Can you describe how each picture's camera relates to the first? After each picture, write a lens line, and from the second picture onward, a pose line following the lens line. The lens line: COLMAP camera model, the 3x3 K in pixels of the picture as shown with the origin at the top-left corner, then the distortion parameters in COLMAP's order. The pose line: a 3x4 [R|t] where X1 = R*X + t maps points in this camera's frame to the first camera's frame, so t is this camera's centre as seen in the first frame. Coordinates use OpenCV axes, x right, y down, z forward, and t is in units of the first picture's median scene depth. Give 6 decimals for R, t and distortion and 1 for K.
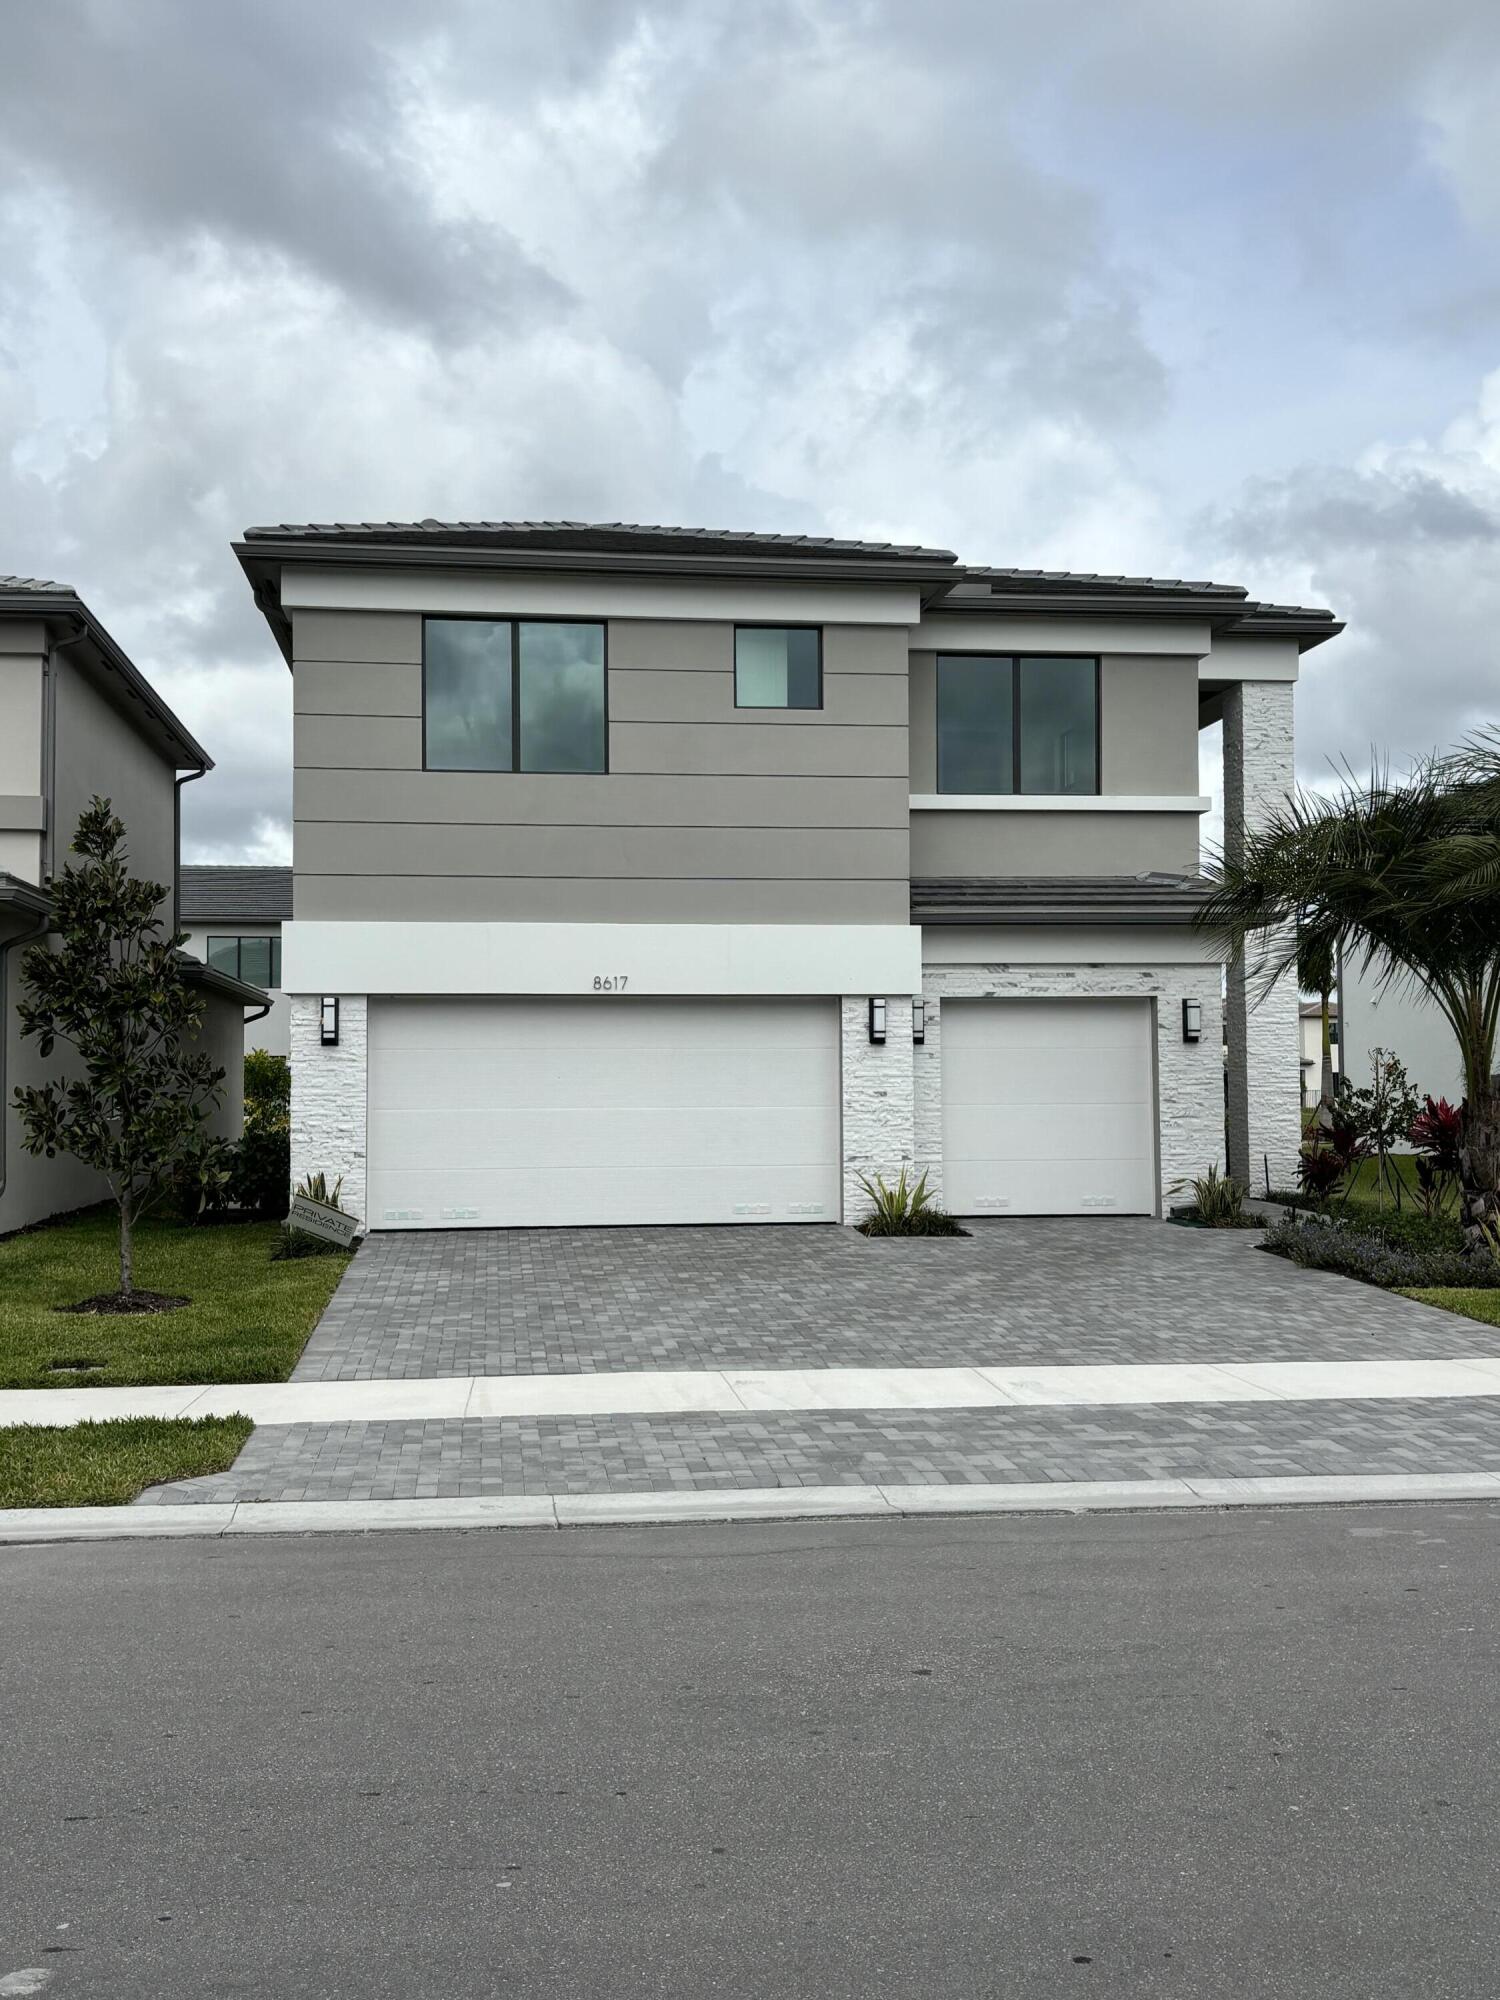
lens RADIAL K [[2008.9, 0, 750.0], [0, 2008.9, 1000.0], [0, 0, 1]] dist [0.112233, 0.000838]
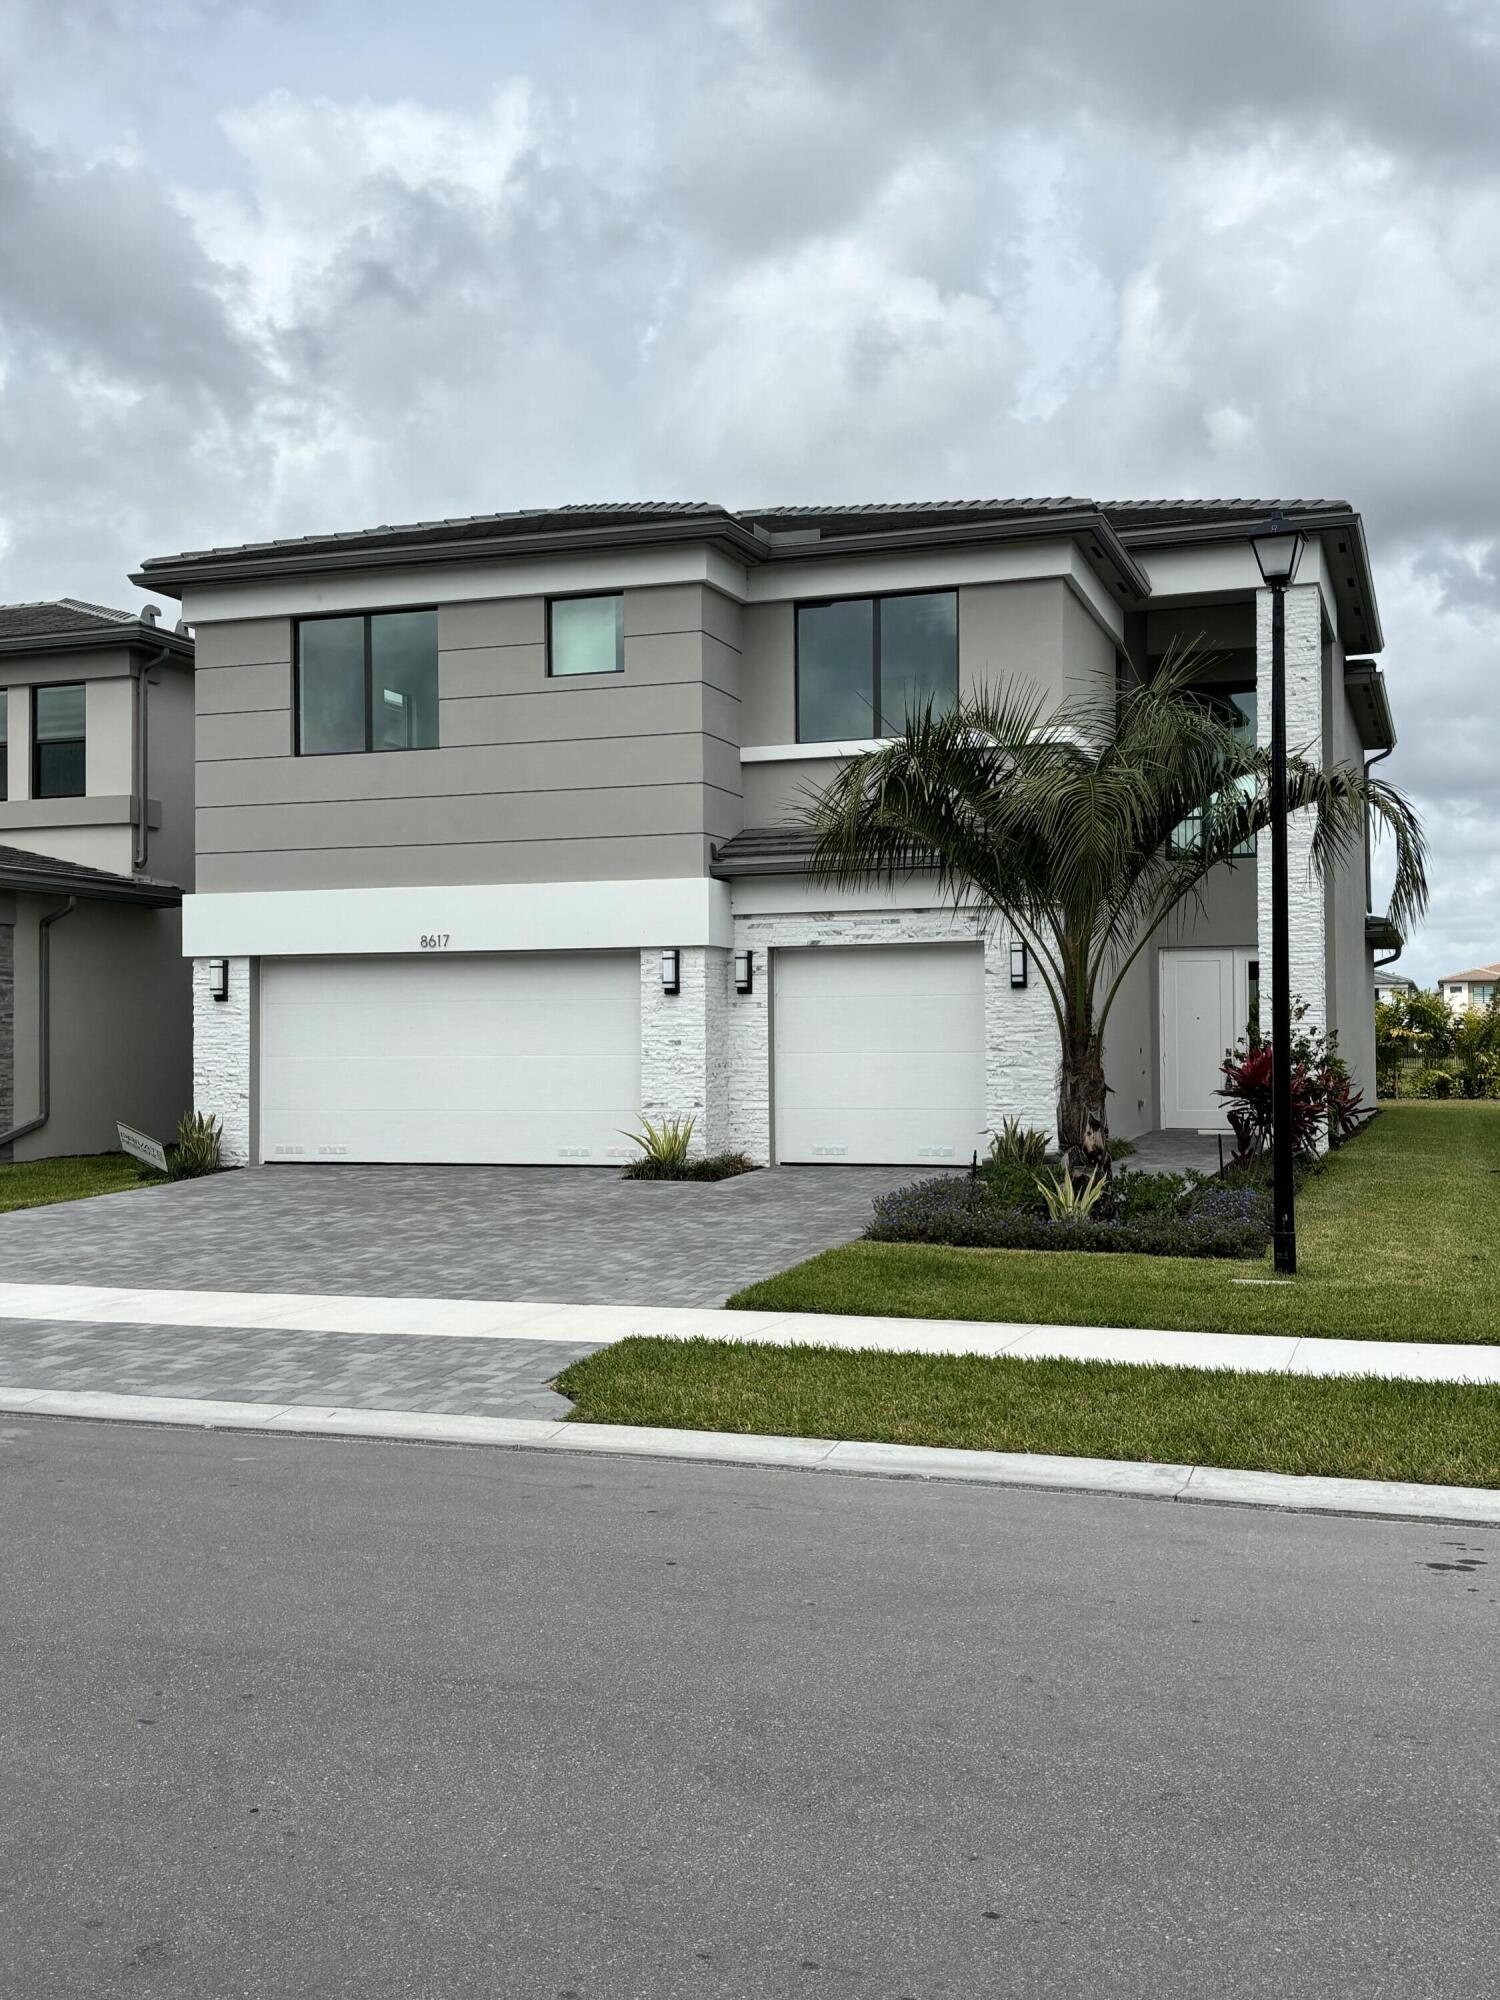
lens RADIAL K [[2031.3, 0, 750.0], [0, 2031.3, 1000.0], [0, 0, 1]] dist [0.149715, -0.468395]
pose [[0.896299, -0.009669, -0.443345, 0.558306], [0.022642, 0.999456, 0.023978, 0.000641], [0.442872, -0.031530, 0.896030, 0.081932]]
